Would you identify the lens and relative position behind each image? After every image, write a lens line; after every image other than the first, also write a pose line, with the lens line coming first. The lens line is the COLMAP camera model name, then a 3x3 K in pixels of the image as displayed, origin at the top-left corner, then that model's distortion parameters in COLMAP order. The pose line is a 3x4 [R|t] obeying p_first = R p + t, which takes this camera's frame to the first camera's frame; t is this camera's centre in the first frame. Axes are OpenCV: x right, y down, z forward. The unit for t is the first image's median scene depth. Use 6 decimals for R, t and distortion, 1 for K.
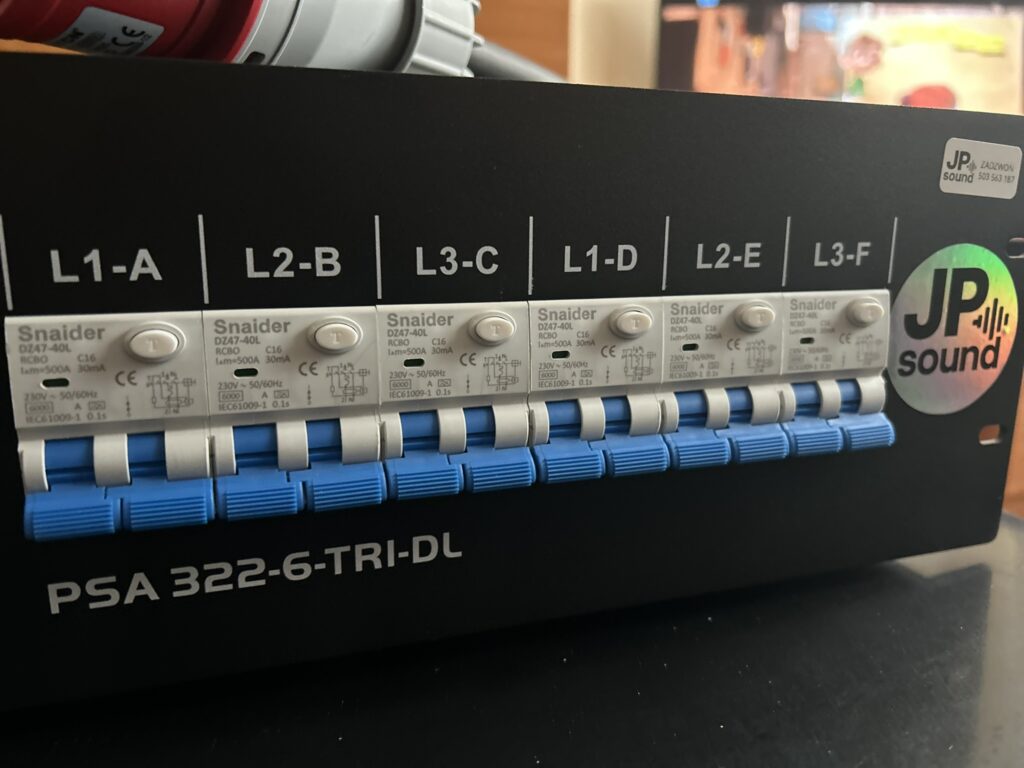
lens RADIAL K [[756.5, 0, 488.1], [0, 756.5, 438.6], [0, 0, 1]] dist [0.001832, -0.007240]
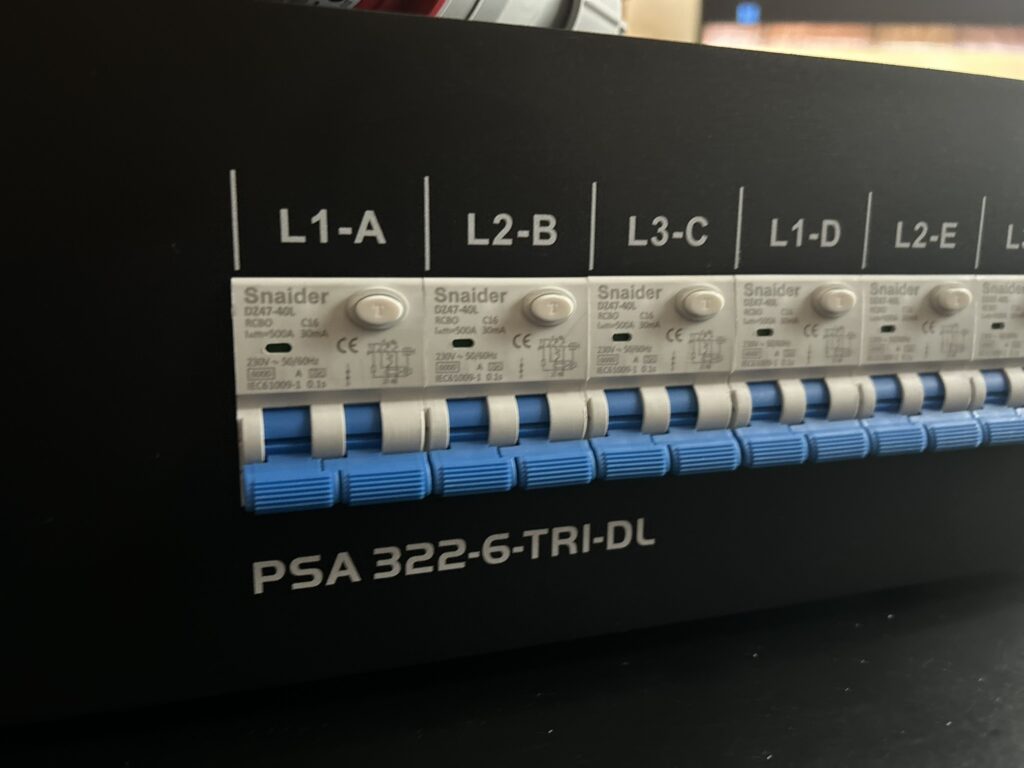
lens RADIAL K [[867.3, 0, 509.4], [0, 867.3, 415.8], [0, 0, 1]] dist [0.123272, -0.355493]
pose [[0.998982, 0.021006, 0.039927, -0.272241], [-0.020142, 0.999557, -0.021934, 0.024655], [-0.040370, 0.021107, 0.998962, -0.088606]]
